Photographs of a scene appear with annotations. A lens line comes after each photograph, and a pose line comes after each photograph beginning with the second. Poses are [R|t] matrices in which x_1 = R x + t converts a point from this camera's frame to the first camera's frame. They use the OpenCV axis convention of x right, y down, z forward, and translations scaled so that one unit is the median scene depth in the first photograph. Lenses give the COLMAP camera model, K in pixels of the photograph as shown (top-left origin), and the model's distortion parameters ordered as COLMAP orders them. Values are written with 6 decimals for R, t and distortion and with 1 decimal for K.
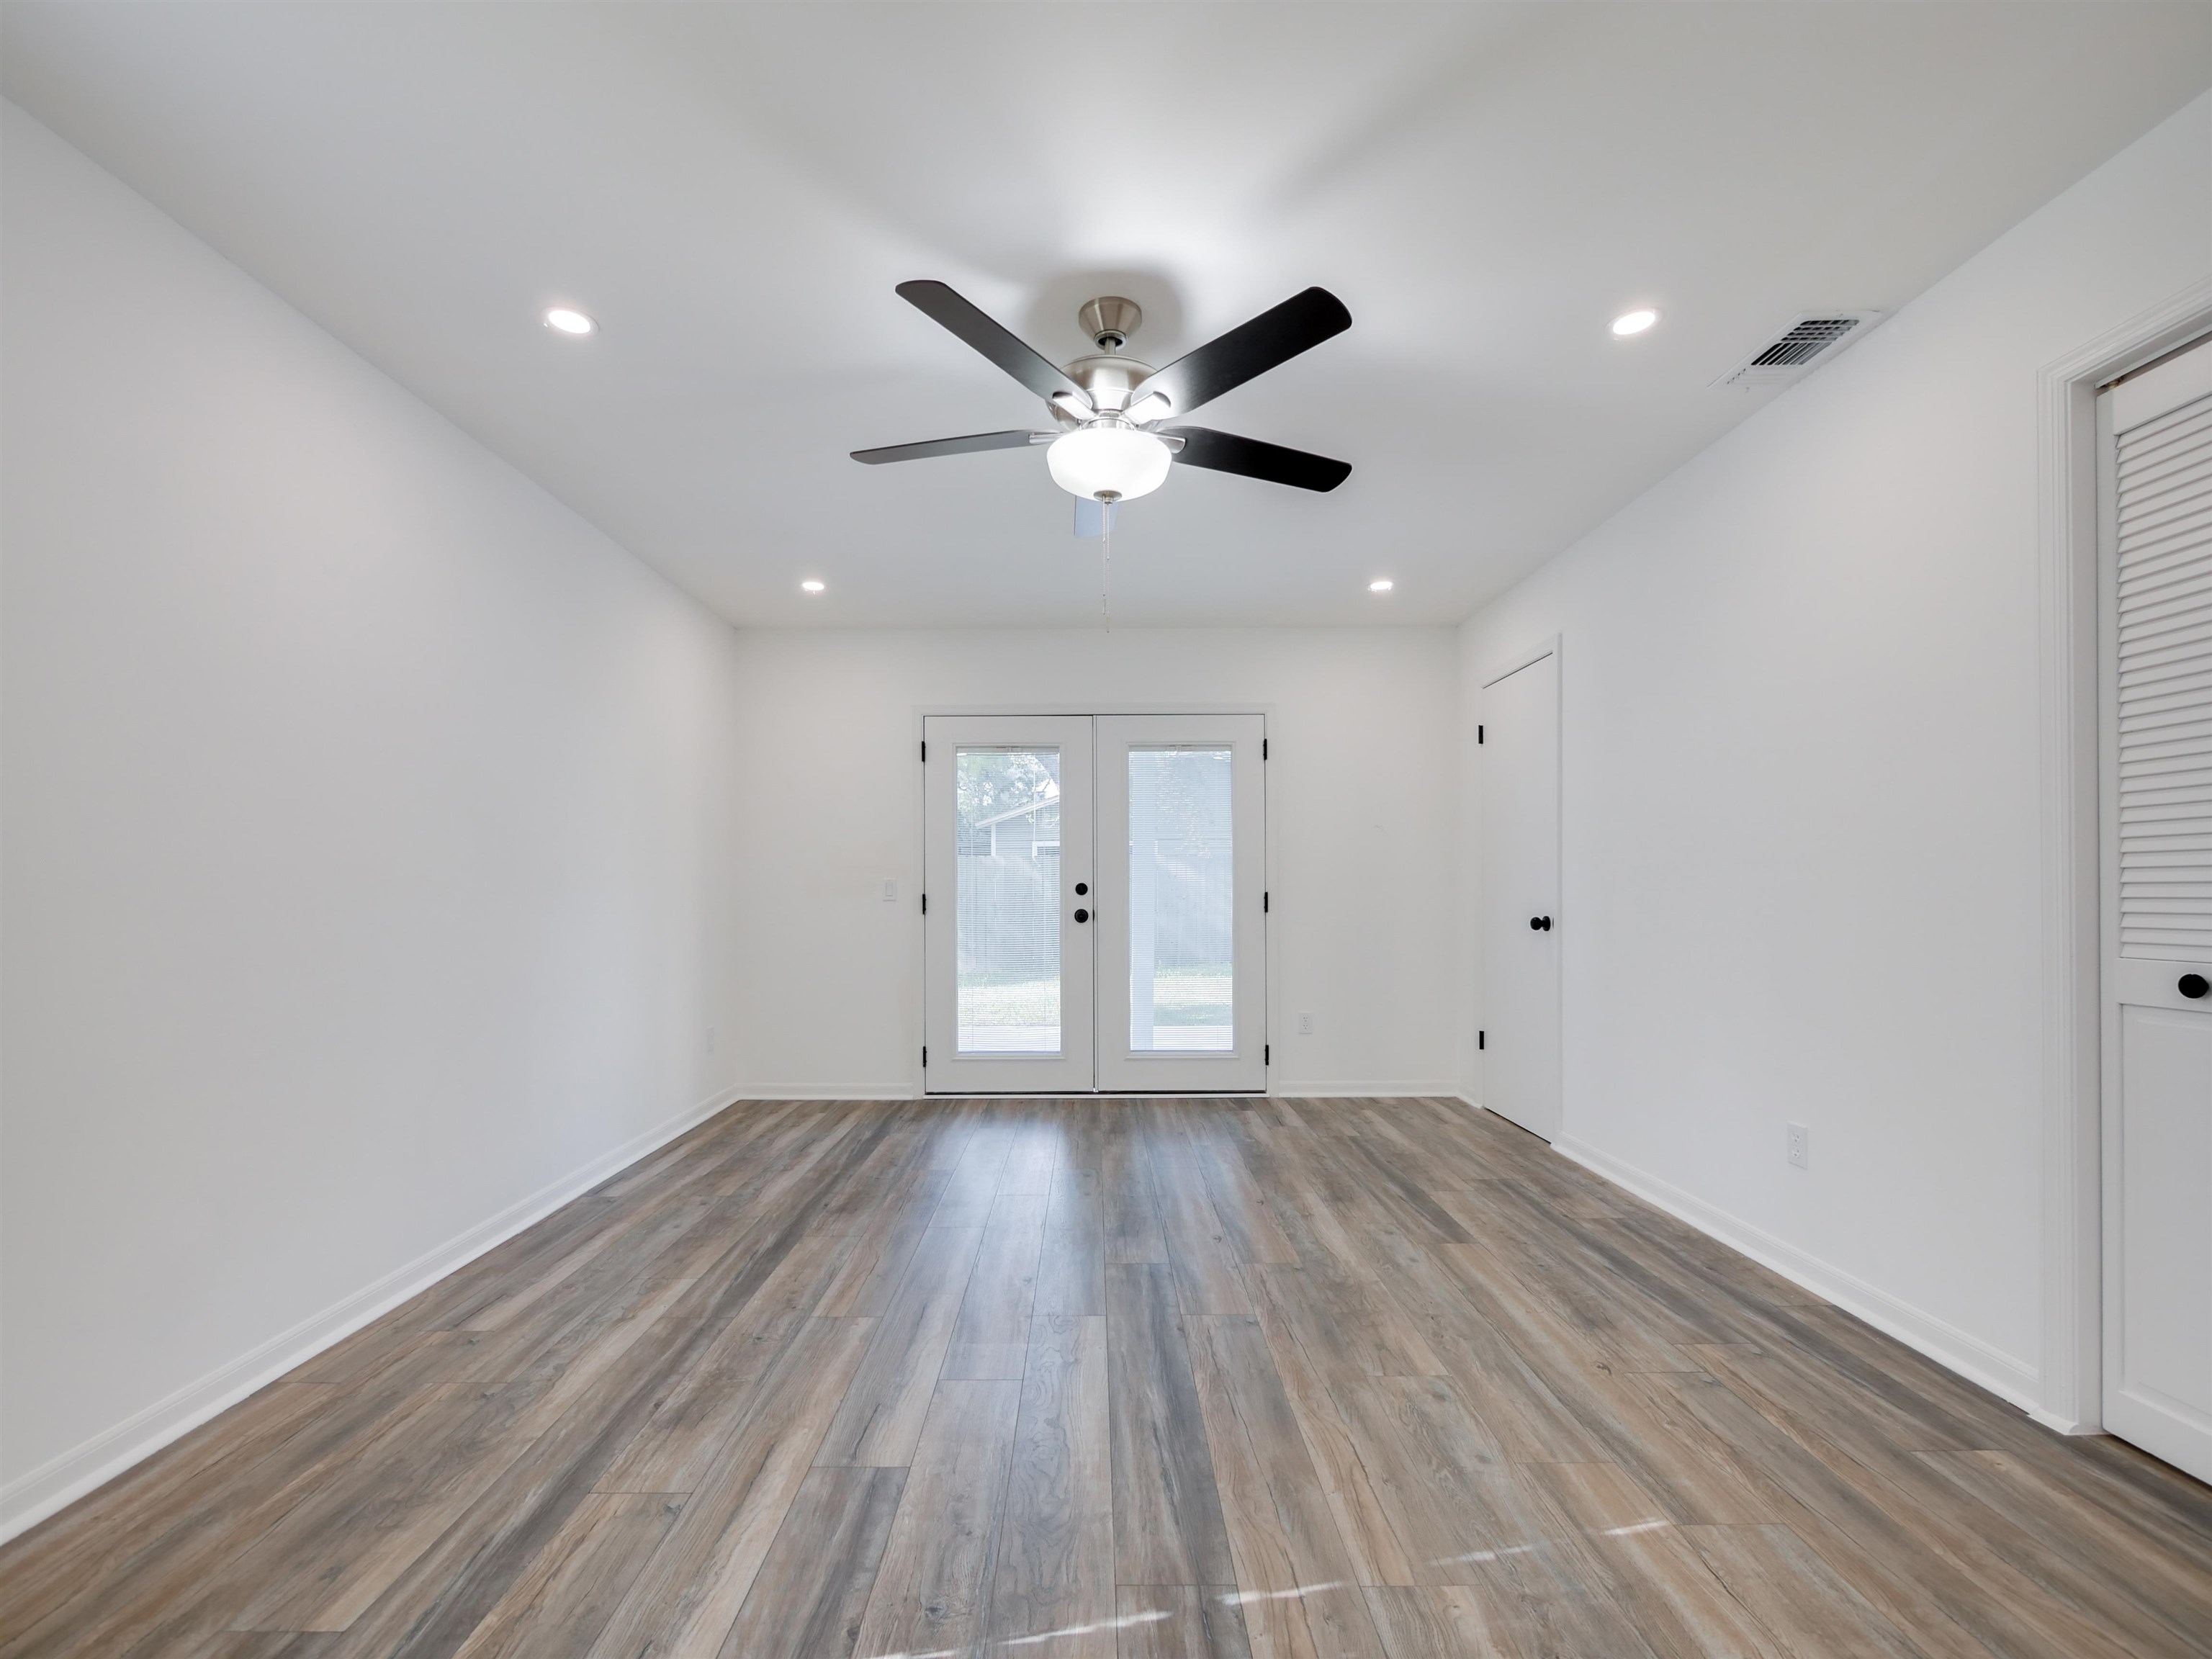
lens RADIAL K [[937.1, 0, 1103.0], [0, 937.1, 819.9], [0, 0, 1]] dist [-0.004752, 0.000020]
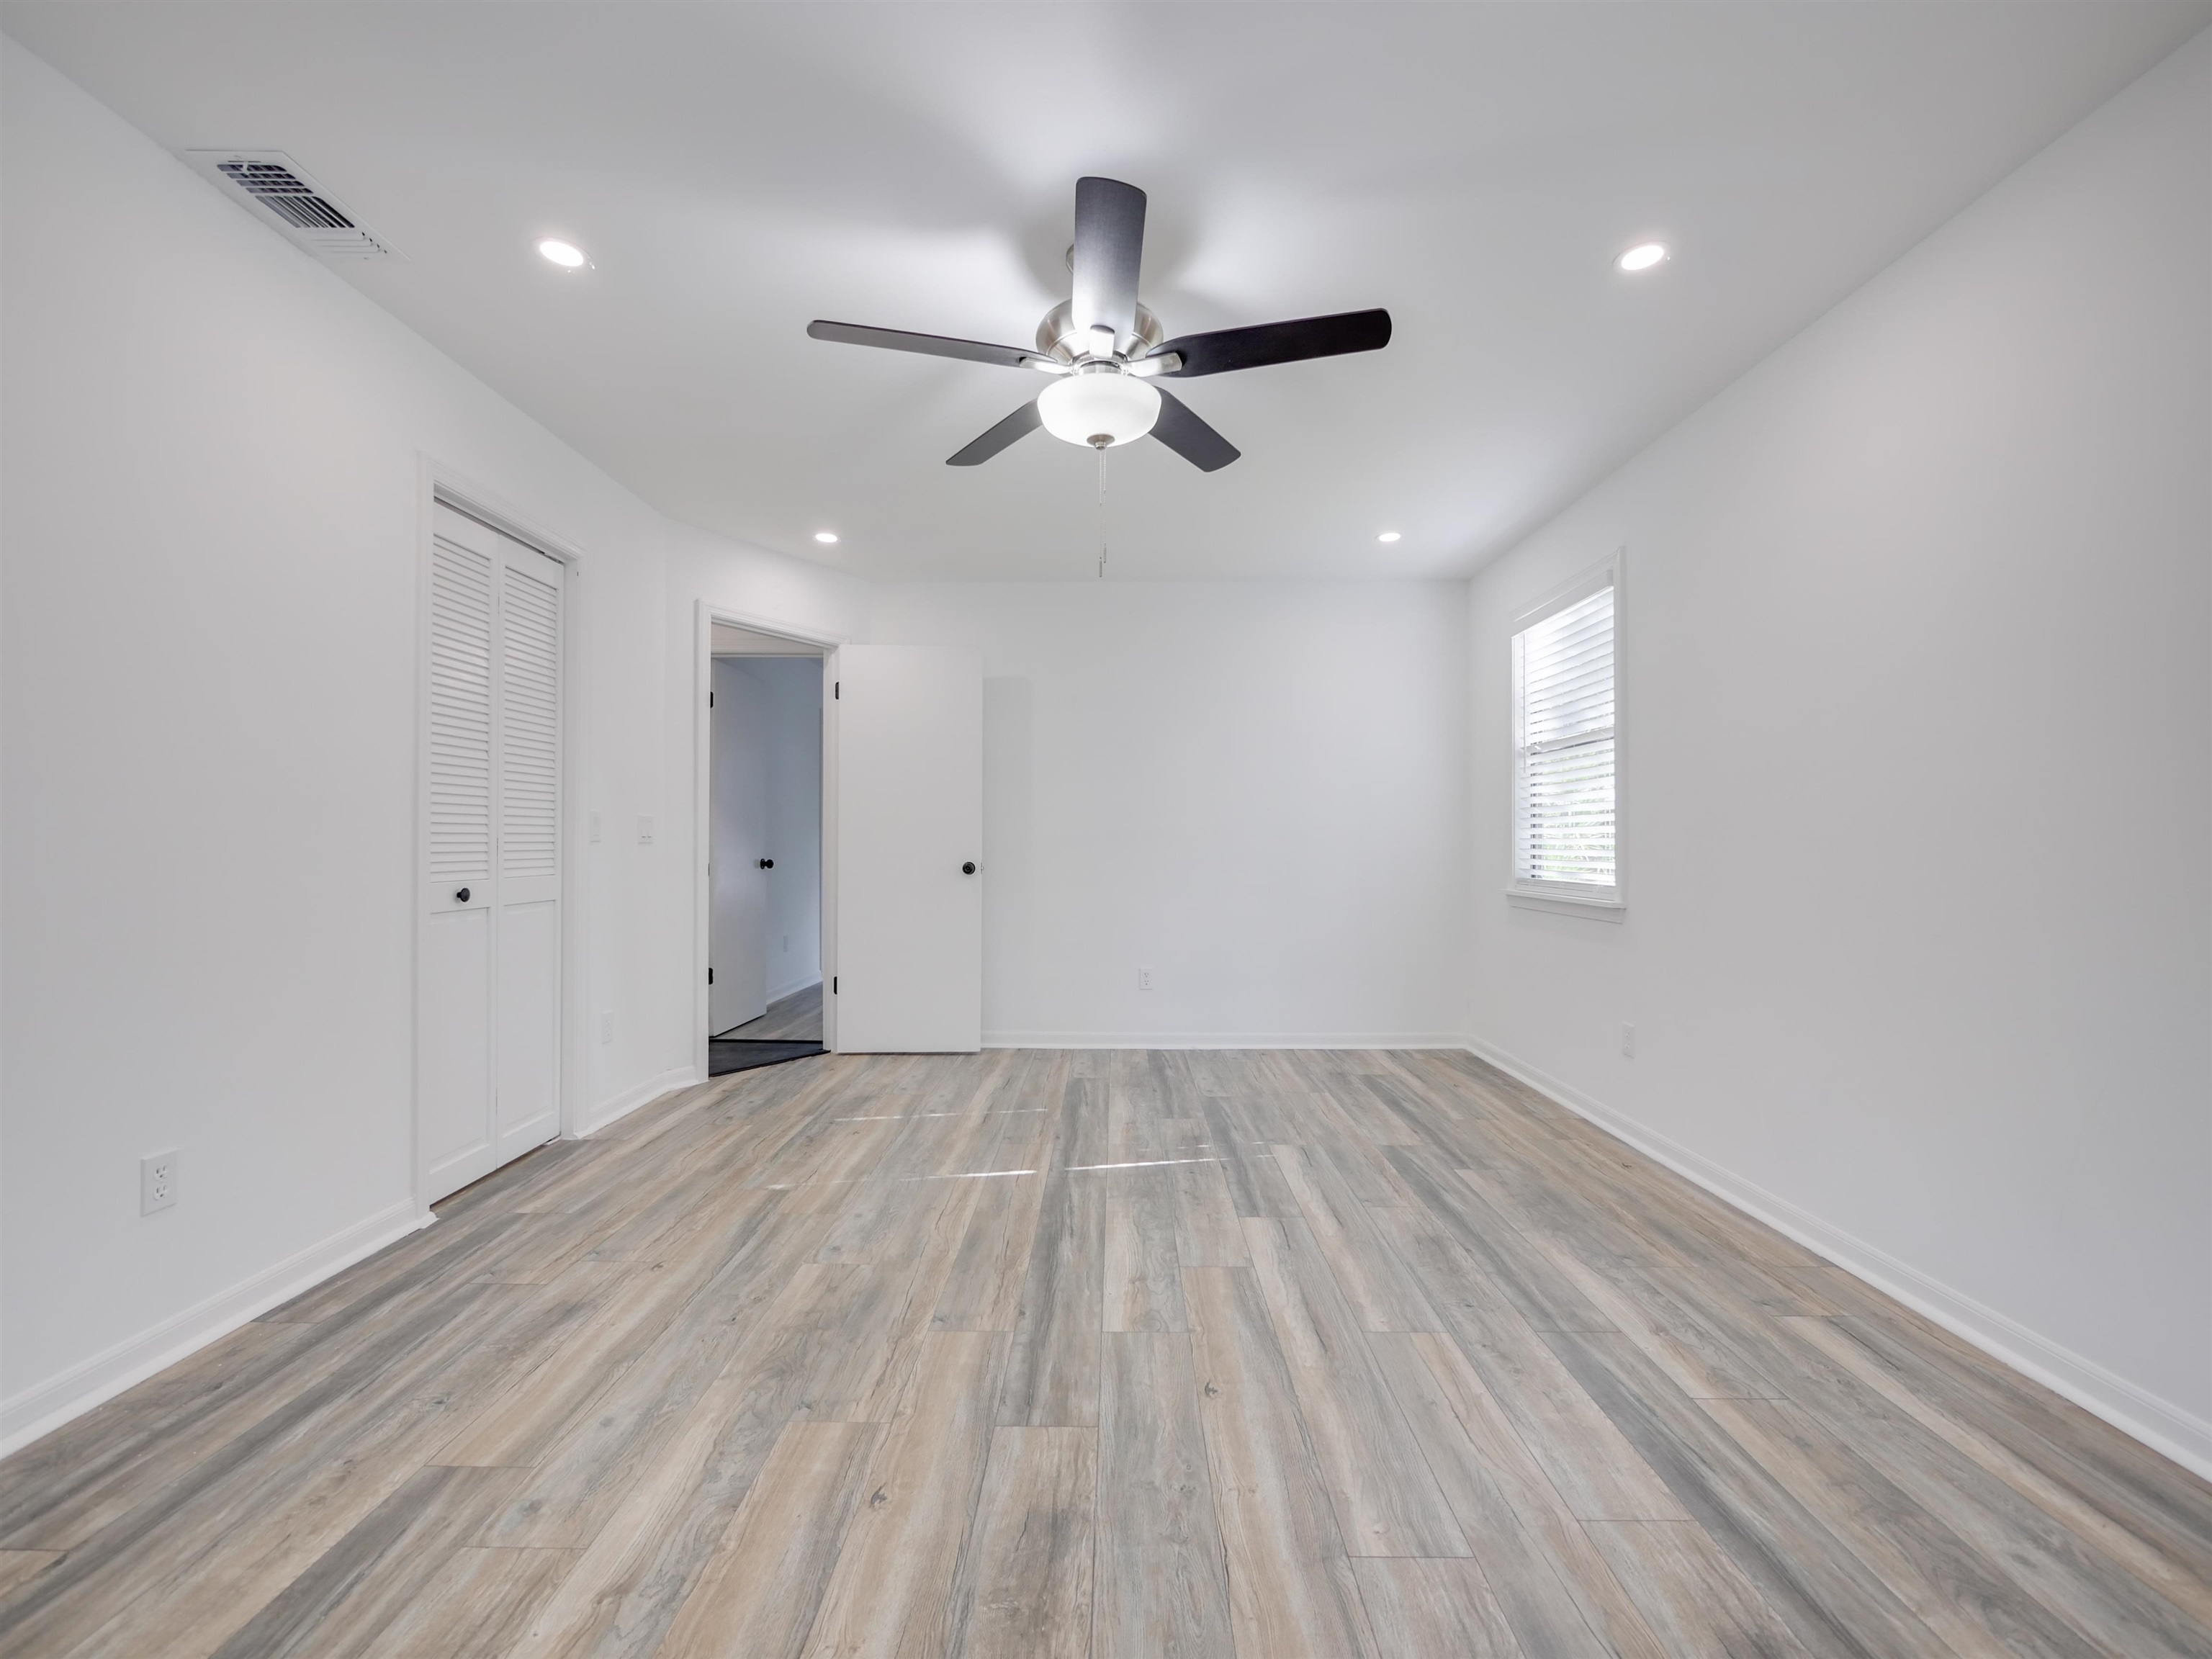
lens RADIAL K [[937.1, 0, 1103.0], [0, 937.1, 819.9], [0, 0, 1]] dist [-0.004752, 0.000020]
pose [[-0.999638, 0.002872, 0.026767, -0.023895], [0.000157, 0.994896, -0.100906, 0.165292], [-0.026921, -0.100865, -0.994536, 2.083872]]
